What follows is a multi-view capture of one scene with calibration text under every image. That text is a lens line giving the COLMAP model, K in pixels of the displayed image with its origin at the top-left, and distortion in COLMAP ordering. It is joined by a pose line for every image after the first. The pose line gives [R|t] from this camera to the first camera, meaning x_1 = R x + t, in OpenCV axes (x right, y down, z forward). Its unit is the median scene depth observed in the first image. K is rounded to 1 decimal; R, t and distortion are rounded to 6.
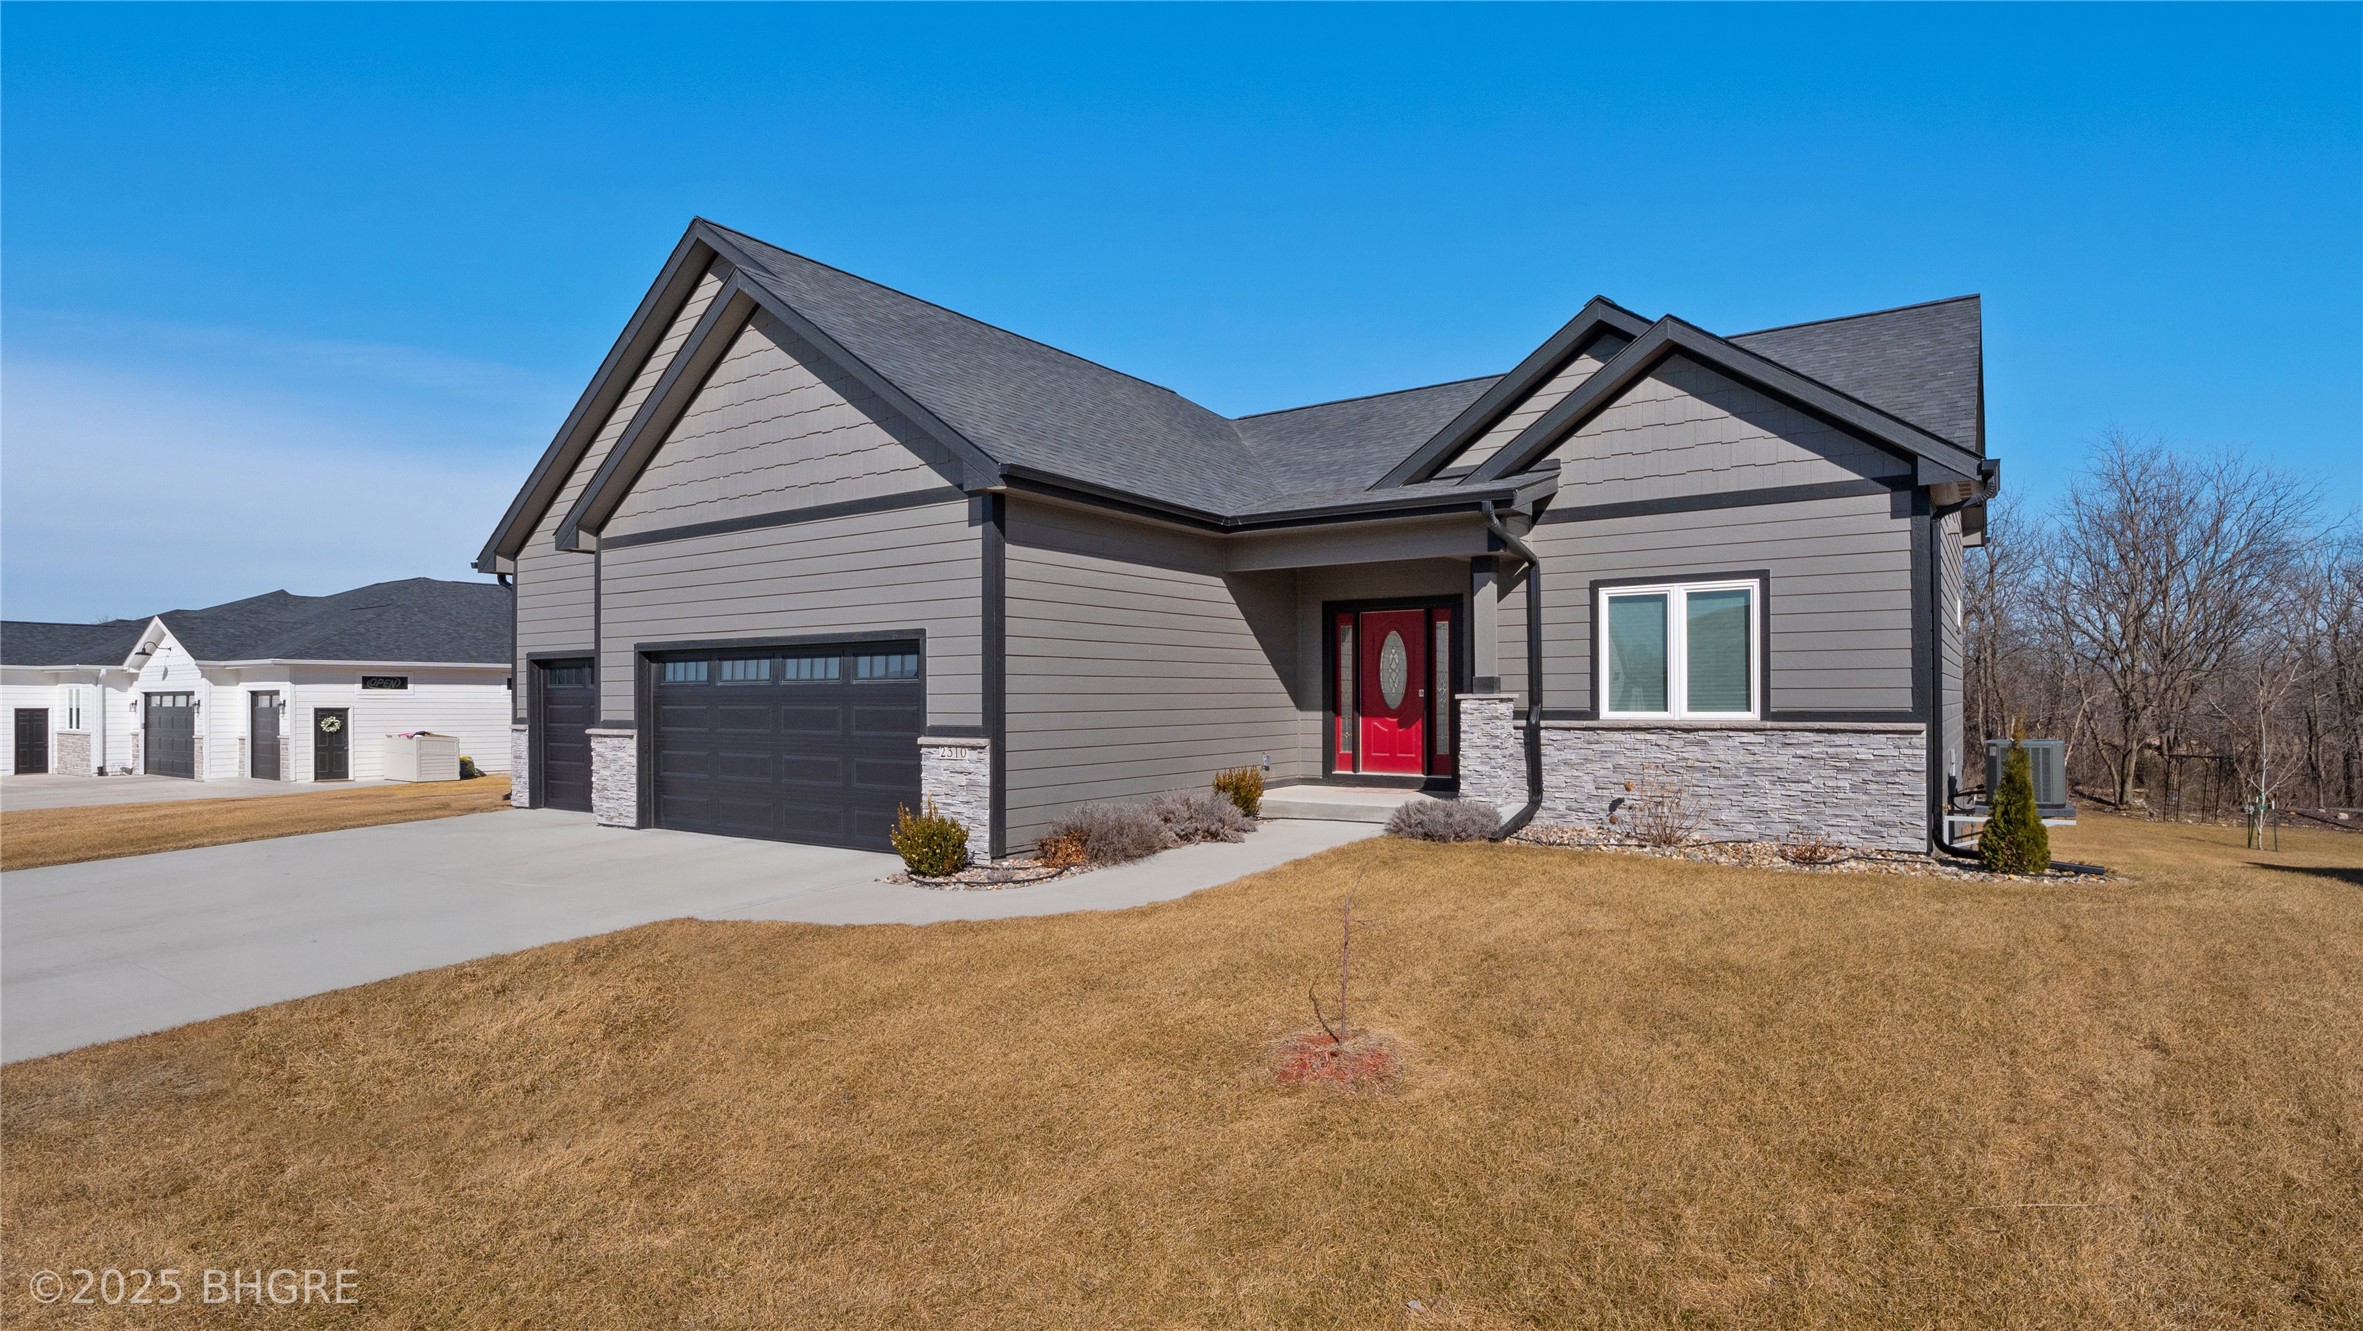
lens RADIAL K [[1168.0, 0, 1181.2], [0, 1168.0, 656.7], [0, 0, 1]] dist [-0.004345, -0.001577]
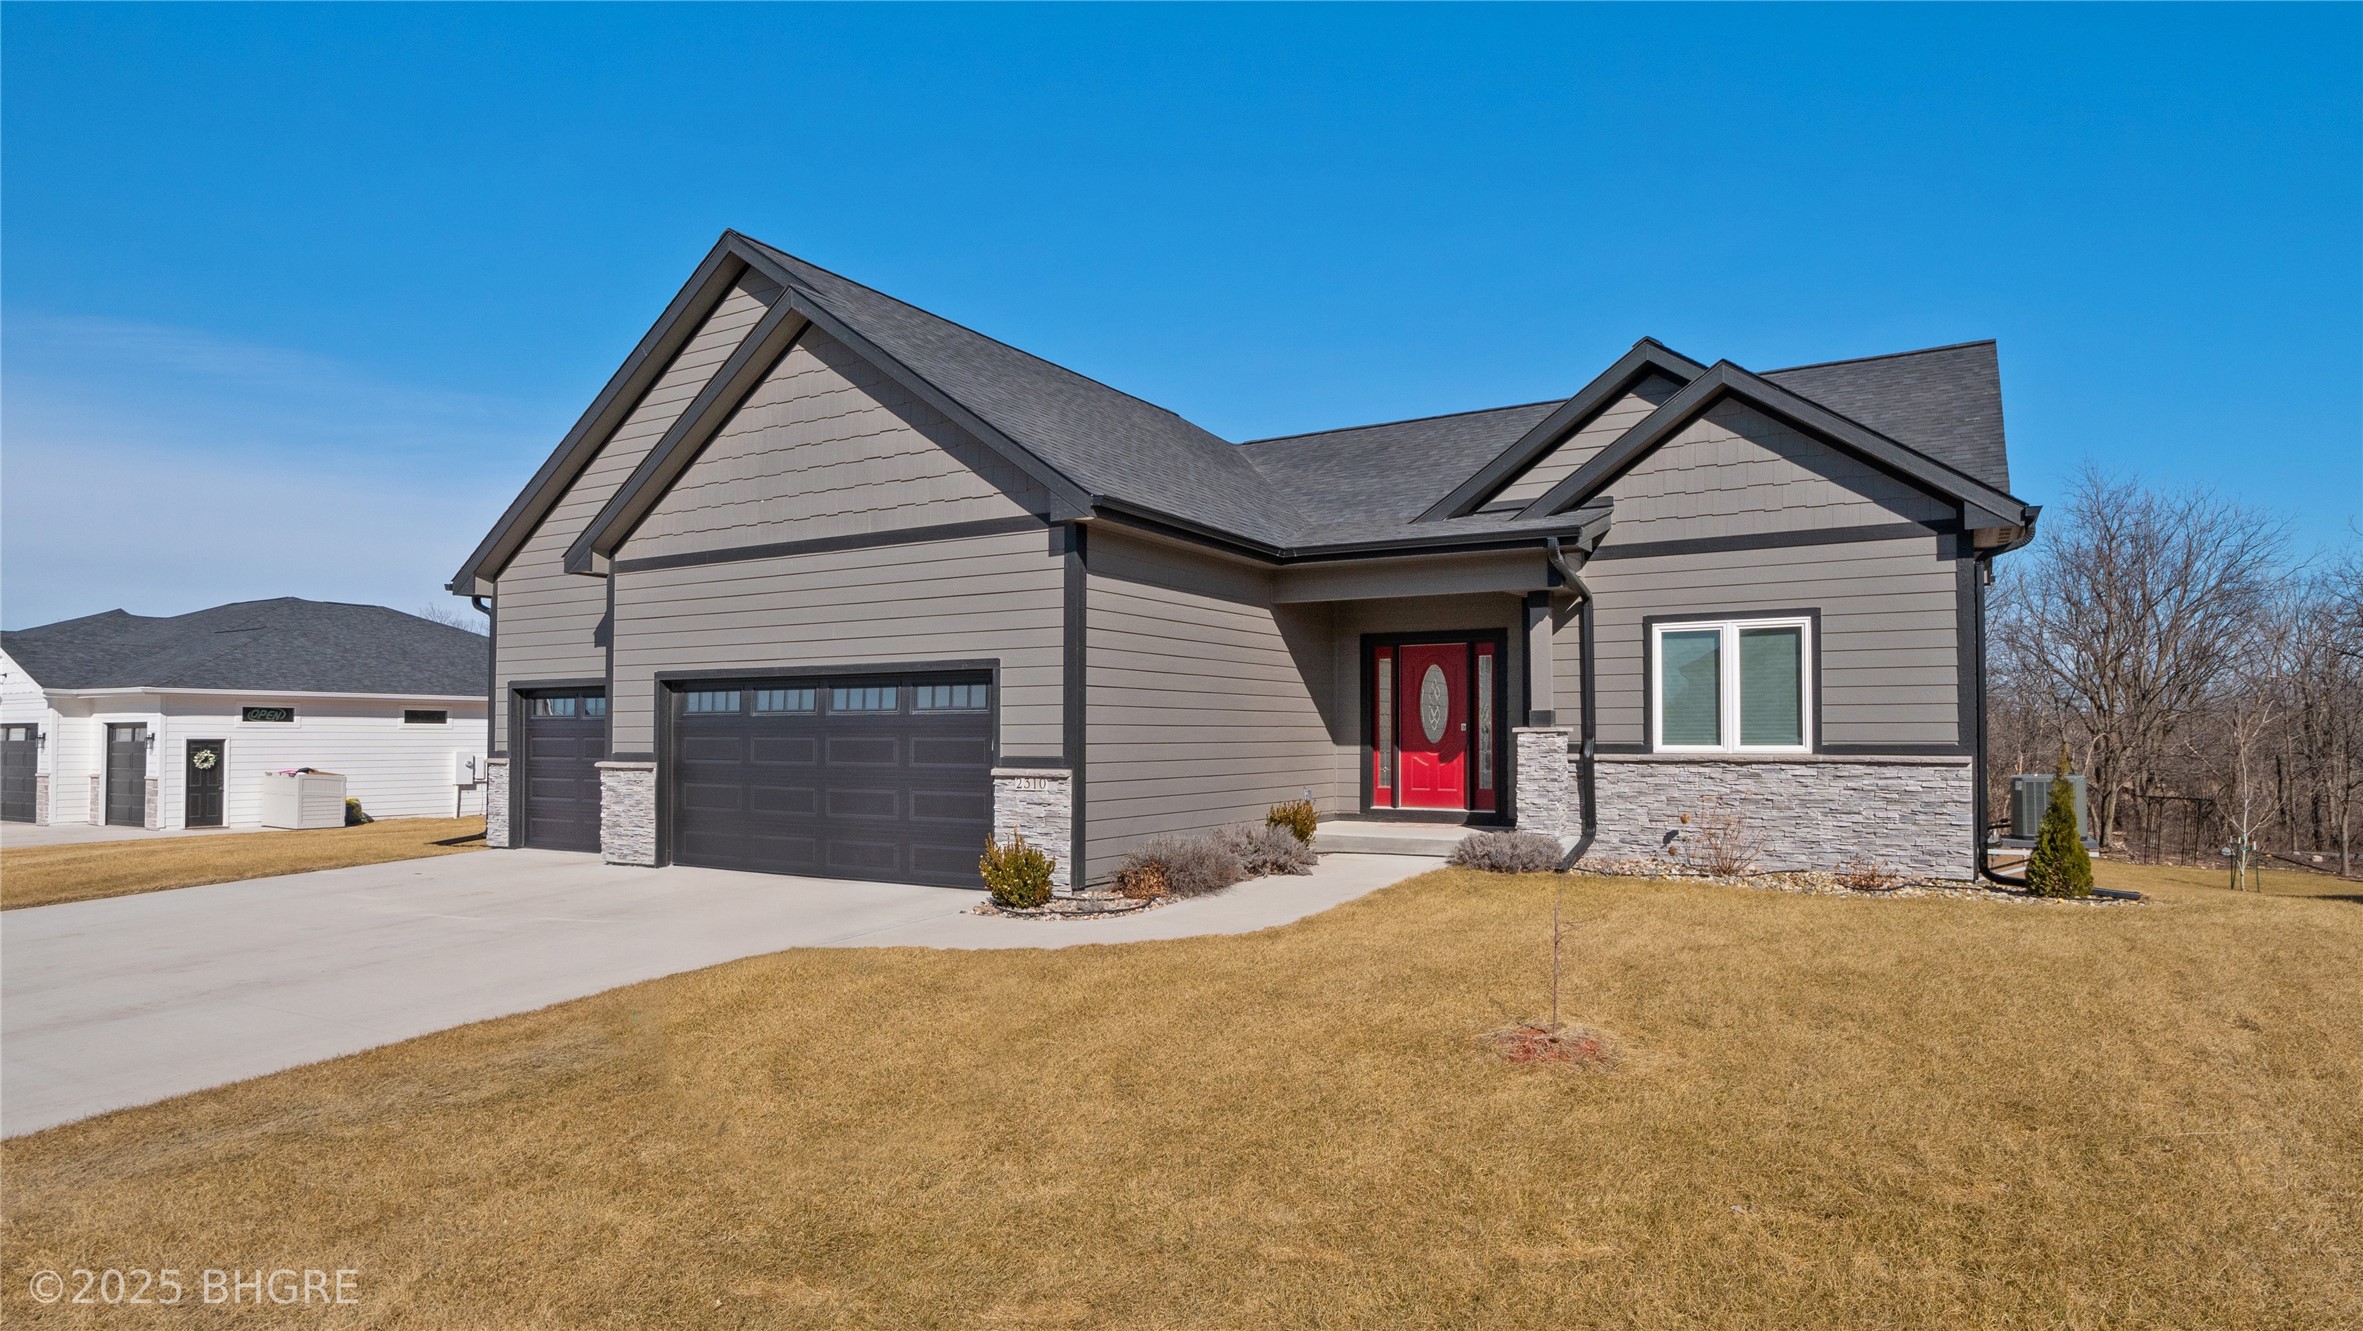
lens RADIAL K [[1284.8, 0, 1181.5], [0, 1284.8, 665.5], [0, 0, 1]] dist [0.001053, 0.001441]
pose [[0.997484, 0.007233, 0.070516, -0.124783], [-0.005759, 0.999761, -0.021079, 0.003453], [-0.070651, 0.020620, 0.997288, -0.084317]]
